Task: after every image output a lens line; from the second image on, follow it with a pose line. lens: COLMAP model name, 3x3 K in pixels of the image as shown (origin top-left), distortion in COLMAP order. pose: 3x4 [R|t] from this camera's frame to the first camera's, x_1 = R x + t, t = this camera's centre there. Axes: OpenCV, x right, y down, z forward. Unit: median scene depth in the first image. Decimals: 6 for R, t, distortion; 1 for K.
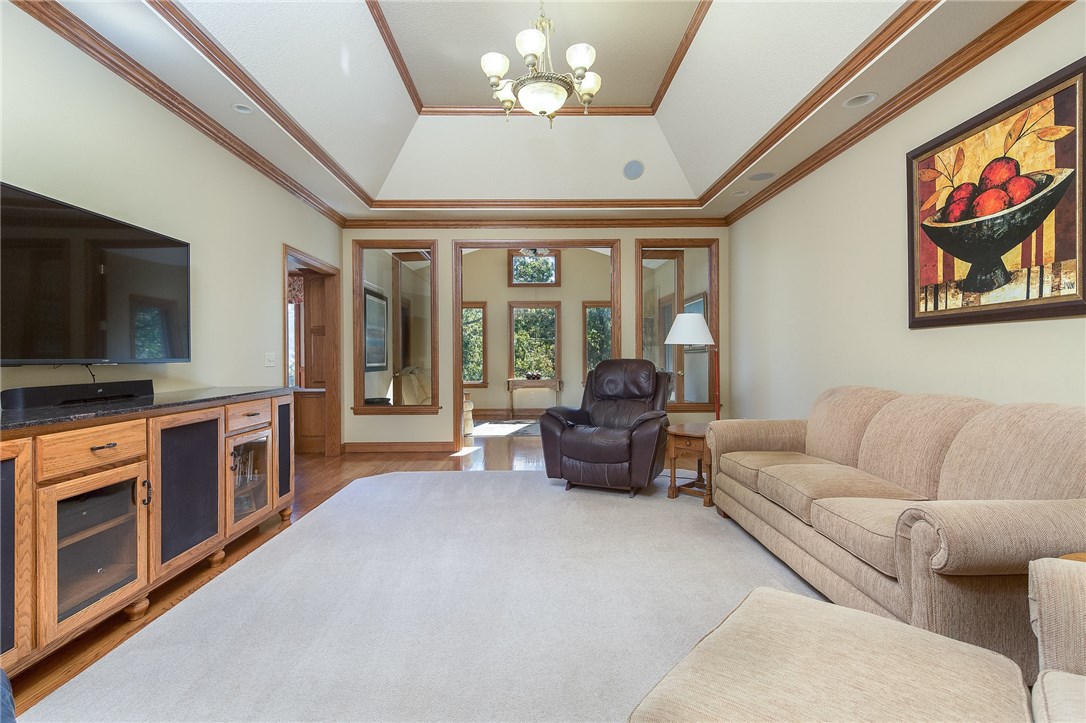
lens RADIAL K [[526.1, 0, 543.0], [0, 526.1, 361.5], [0, 0, 1]] dist [0.001195, 0.000183]
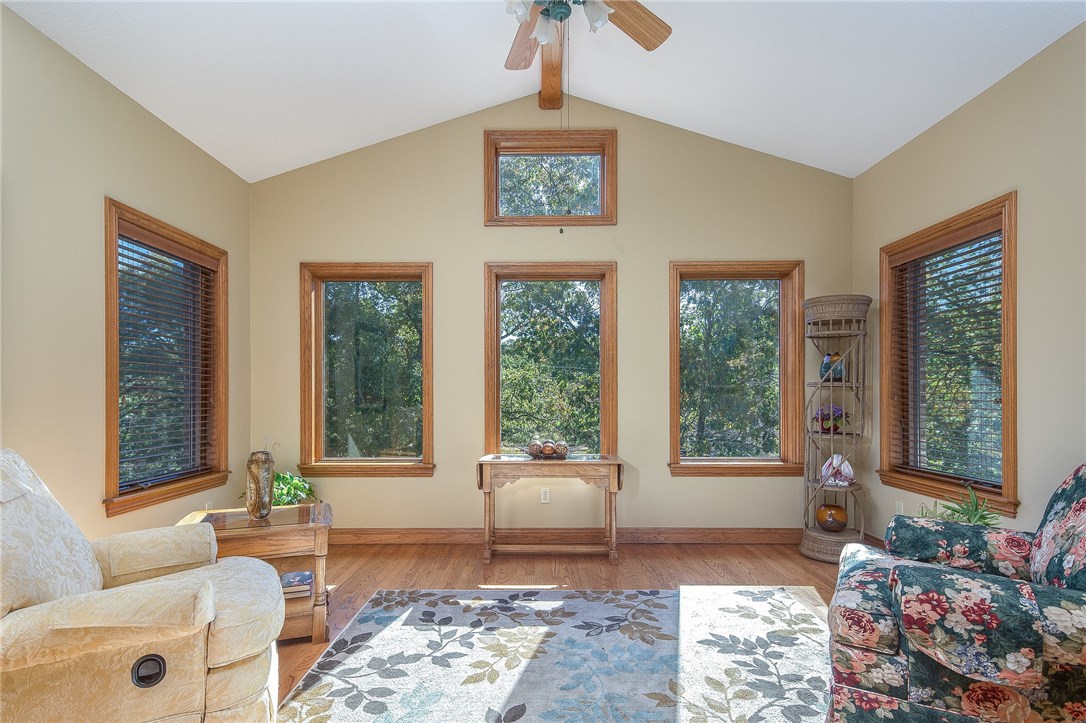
lens RADIAL K [[526.1, 0, 543.0], [0, 526.1, 361.5], [0, 0, 1]] dist [0.001195, 0.000183]
pose [[0.999827, 0.003442, -0.018290, -0.014463], [-0.004830, 0.997067, -0.076376, -0.008126], [0.017974, 0.076451, 0.996911, 0.603065]]
